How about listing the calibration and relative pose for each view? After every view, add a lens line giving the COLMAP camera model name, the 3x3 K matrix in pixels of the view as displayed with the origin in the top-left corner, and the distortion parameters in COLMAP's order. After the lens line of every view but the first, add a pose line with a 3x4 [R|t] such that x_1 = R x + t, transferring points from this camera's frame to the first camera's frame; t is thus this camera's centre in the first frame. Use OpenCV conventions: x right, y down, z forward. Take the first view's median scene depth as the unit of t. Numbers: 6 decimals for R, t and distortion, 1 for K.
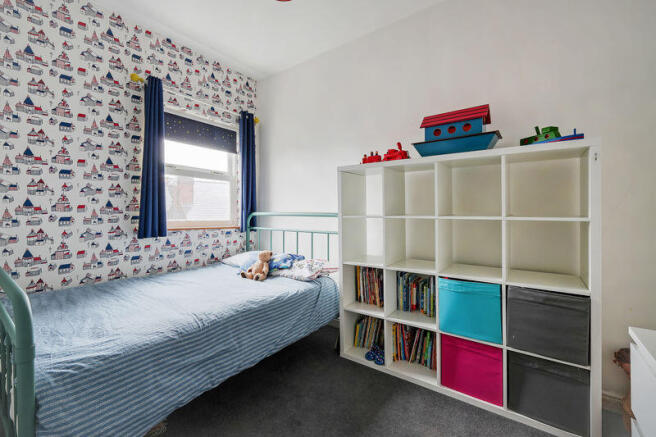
lens RADIAL K [[282.2, 0, 327.9], [0, 282.2, 215.9], [0, 0, 1]] dist [0.008851, -0.000682]
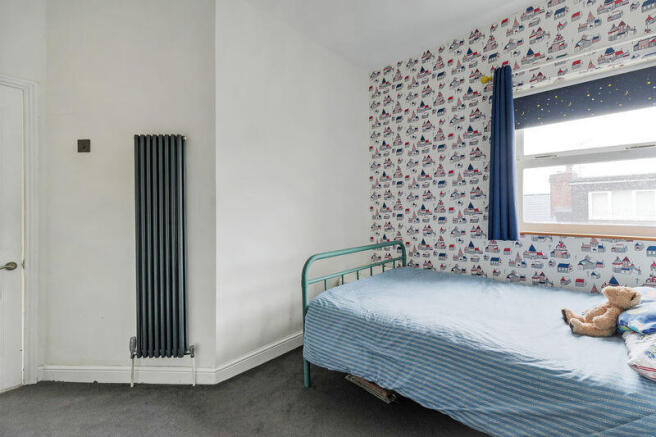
lens RADIAL K [[282.2, 0, 329.3], [0, 282.2, 214.0], [0, 0, 1]] dist [0.008851, -0.000682]
pose [[-0.101201, 0.001903, -0.994864, 0.357145], [-0.006297, 0.999977, 0.002553, -0.008424], [0.994846, 0.006524, -0.101187, 0.520658]]
